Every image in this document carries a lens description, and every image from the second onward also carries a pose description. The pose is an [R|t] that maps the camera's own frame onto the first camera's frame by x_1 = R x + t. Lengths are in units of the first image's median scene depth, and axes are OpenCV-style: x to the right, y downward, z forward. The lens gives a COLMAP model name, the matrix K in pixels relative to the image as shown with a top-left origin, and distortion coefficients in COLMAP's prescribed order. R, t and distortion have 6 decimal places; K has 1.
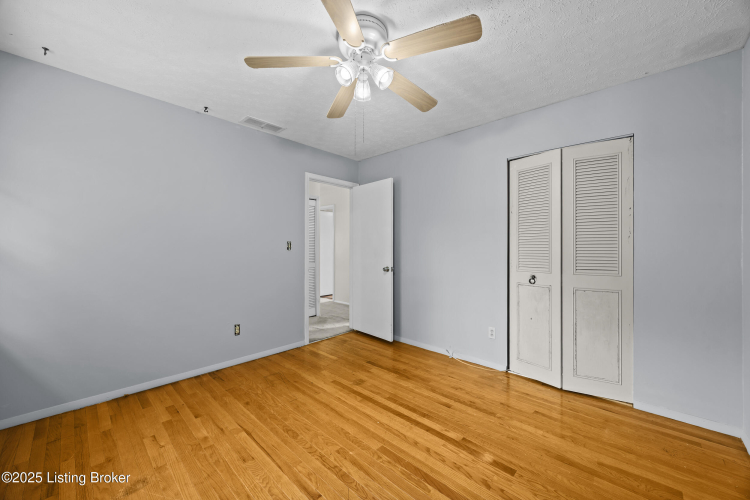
lens RADIAL K [[287.6, 0, 374.8], [0, 287.6, 245.8], [0, 0, 1]] dist [0.000915, 0.000448]
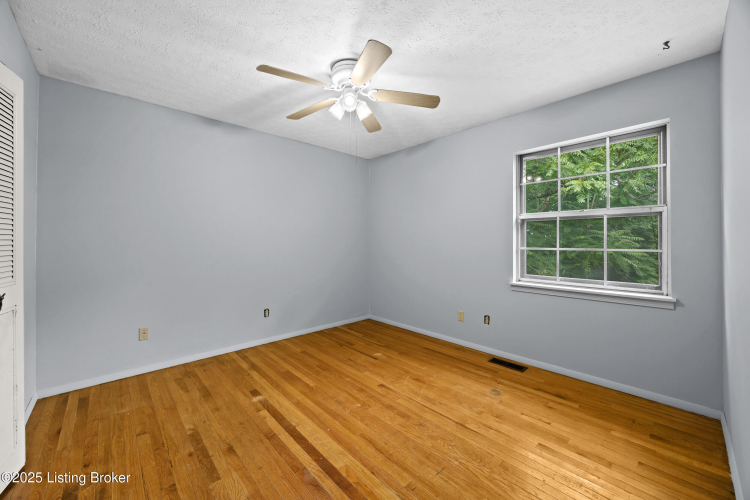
lens RADIAL K [[287.6, 0, 375.1], [0, 287.6, 244.1], [0, 0, 1]] dist [0.000915, 0.000448]
pose [[-0.998044, 0.002479, 0.062460, -0.194664], [0.003413, 0.999884, 0.014858, 0.000418], [-0.062415, 0.015043, -0.997937, 1.868140]]
